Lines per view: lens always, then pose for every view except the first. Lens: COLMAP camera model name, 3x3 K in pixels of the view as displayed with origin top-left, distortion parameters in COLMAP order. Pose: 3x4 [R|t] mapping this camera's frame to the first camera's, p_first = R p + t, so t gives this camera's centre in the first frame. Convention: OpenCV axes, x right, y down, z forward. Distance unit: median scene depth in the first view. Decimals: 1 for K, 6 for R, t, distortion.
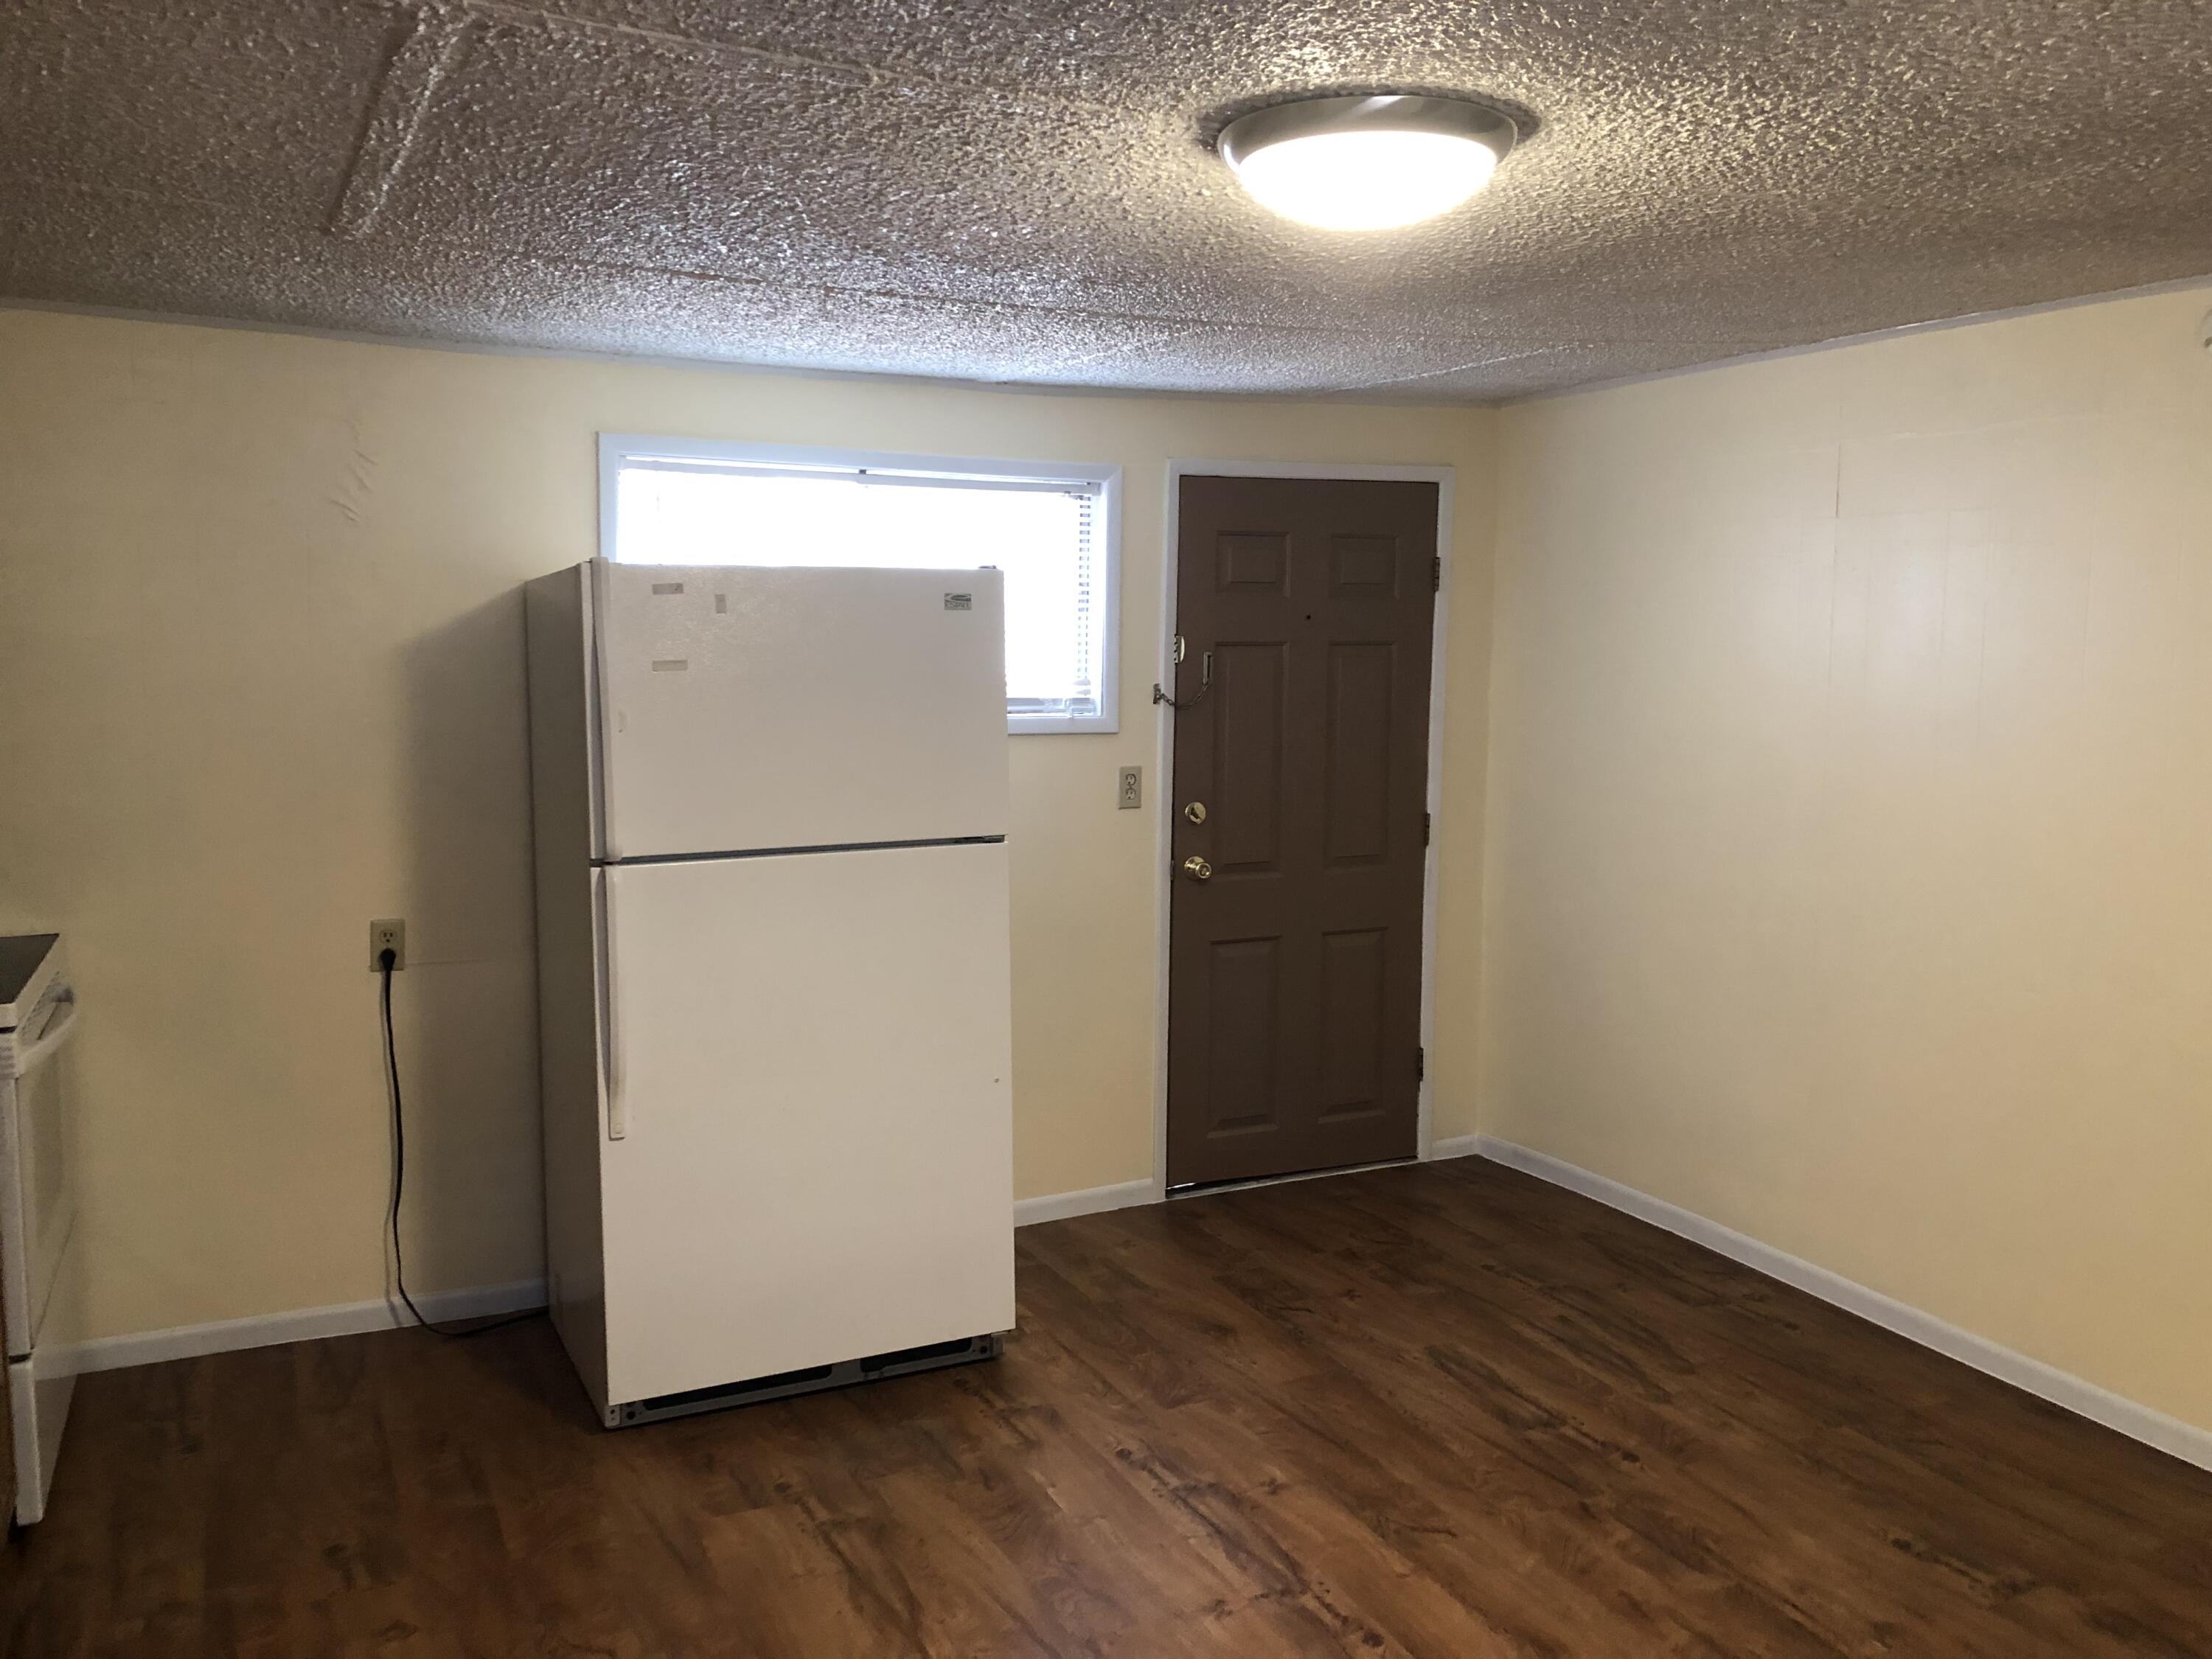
lens RADIAL K [[1817.5, 0, 1112.9], [0, 1817.5, 832.5], [0, 0, 1]] dist [0.004279, 0.011050]
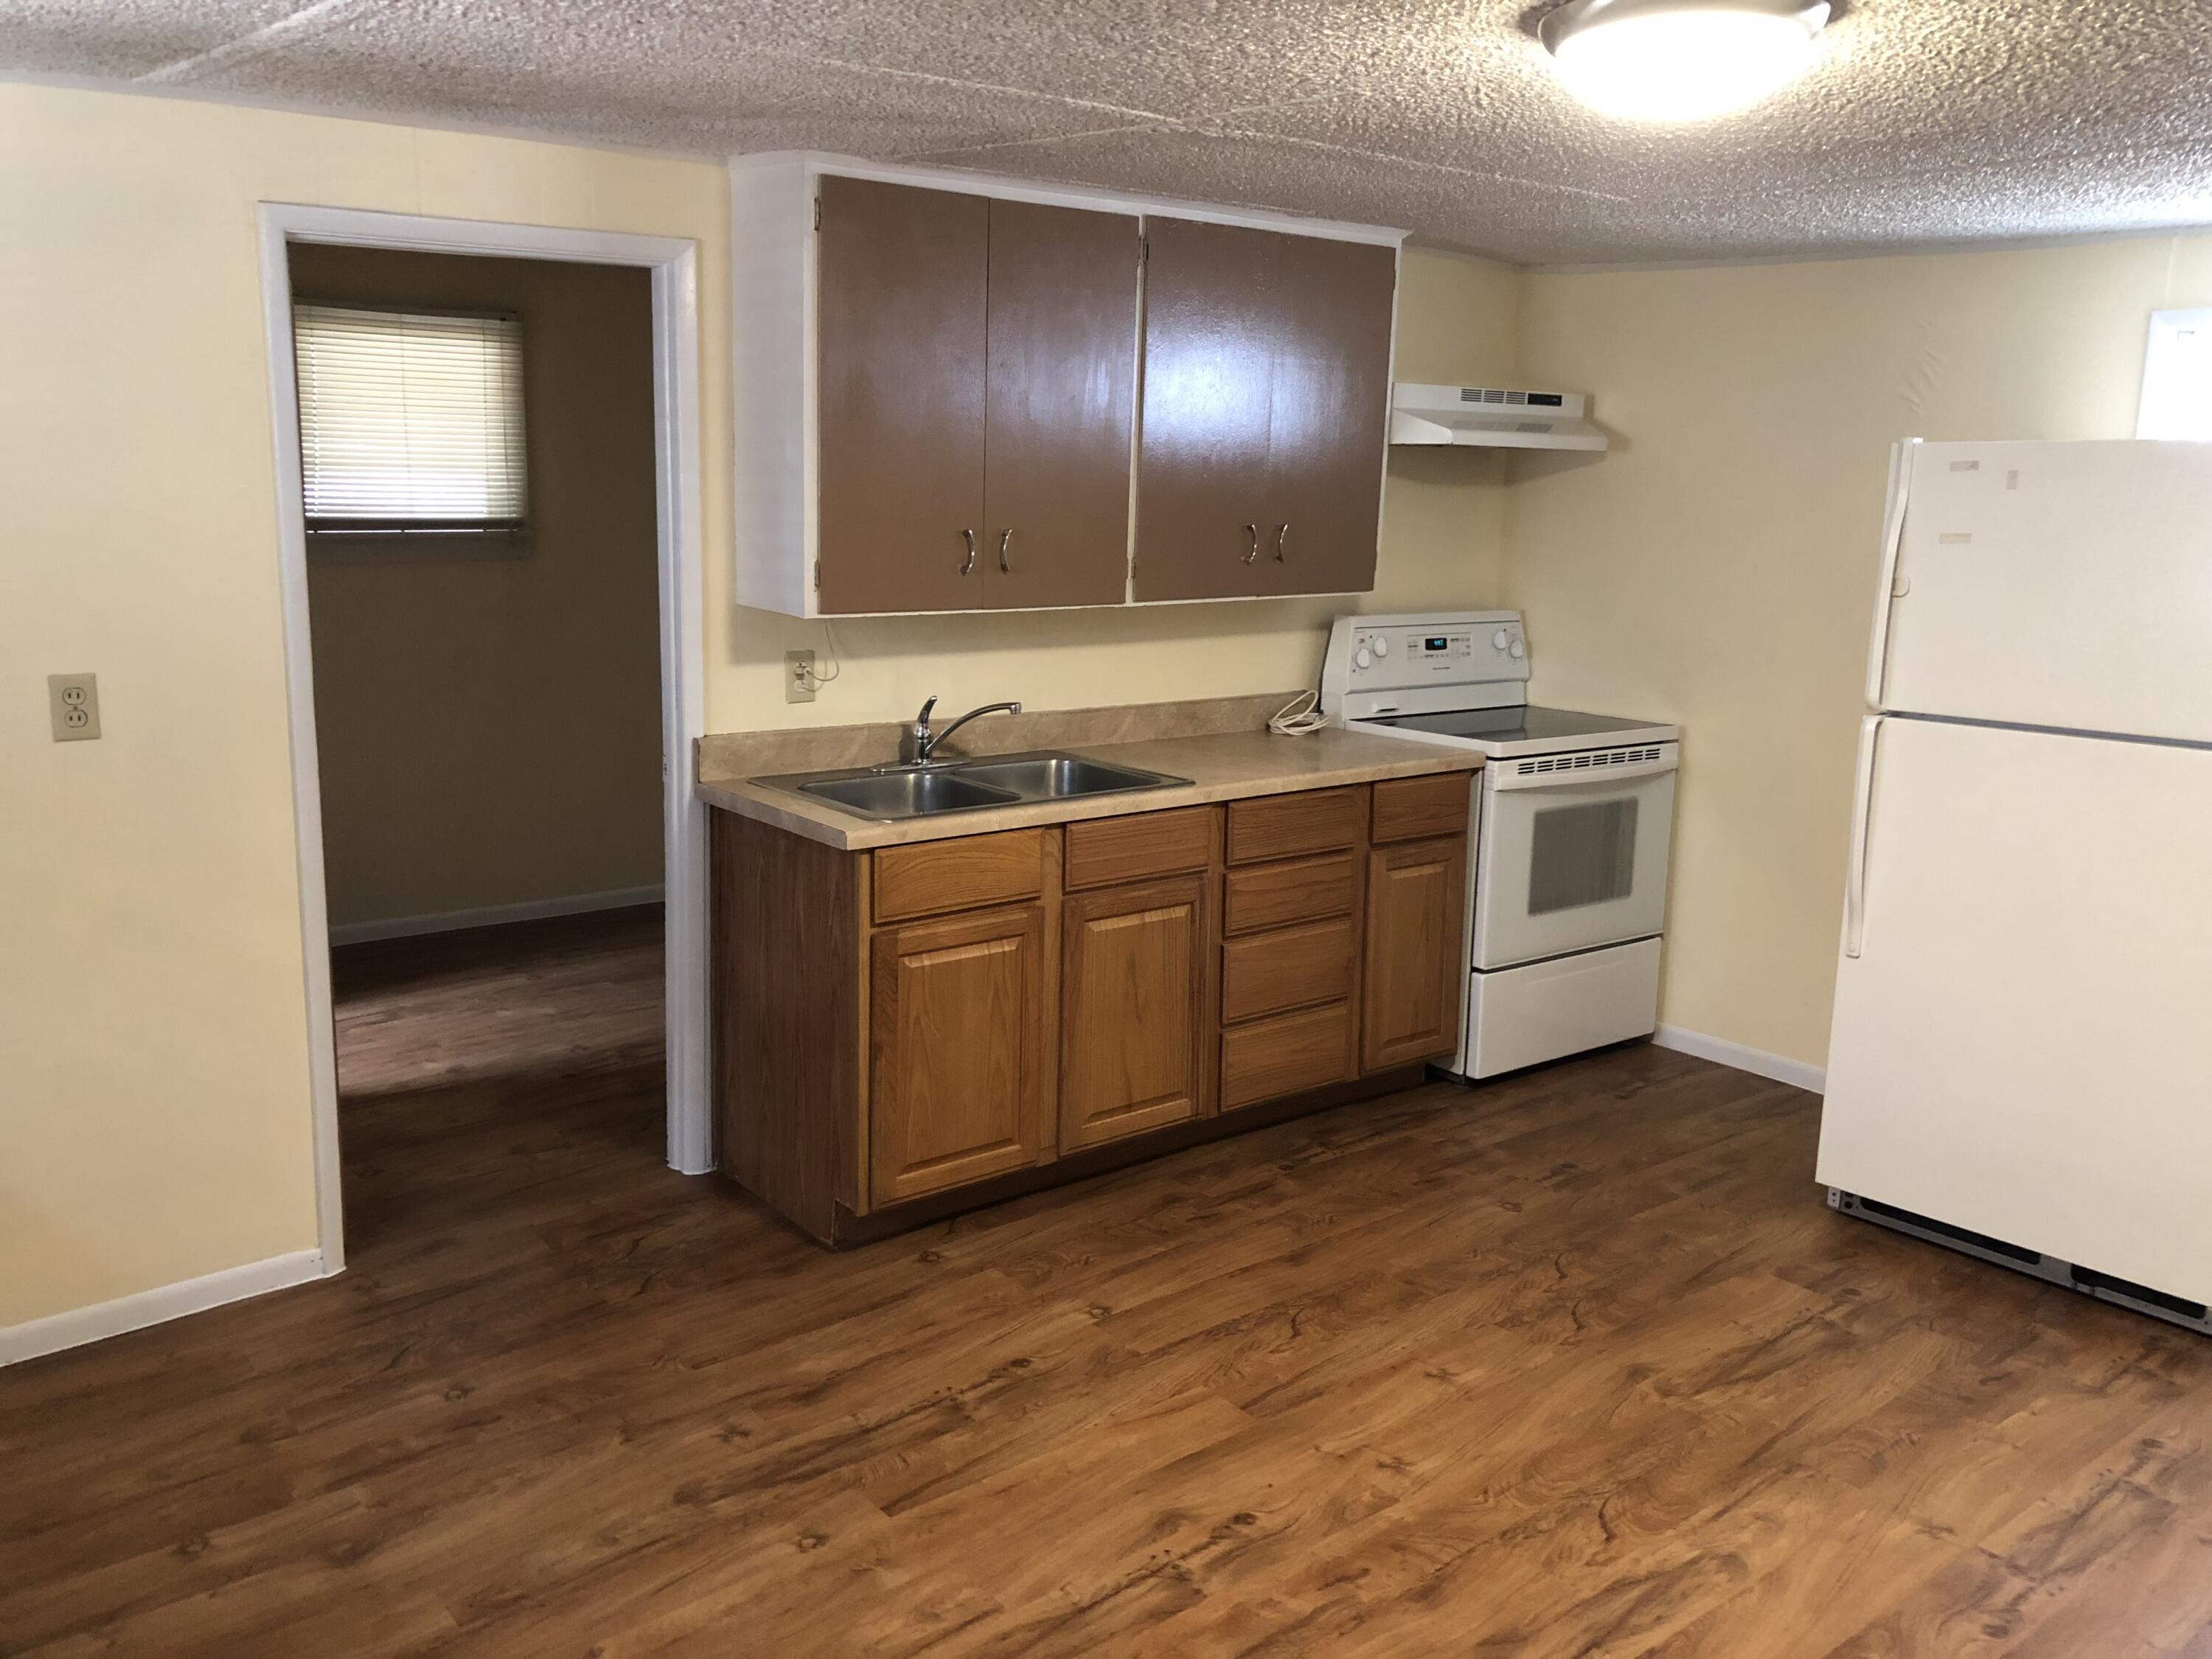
lens RADIAL K [[1817.5, 0, 1109.6], [0, 1817.5, 820.6], [0, 0, 1]] dist [0.004279, 0.011050]
pose [[0.228704, 0.173734, -0.957868, 0.715375], [-0.133526, 0.980245, 0.145911, -0.018698], [0.964295, 0.094530, 0.247384, 0.270491]]
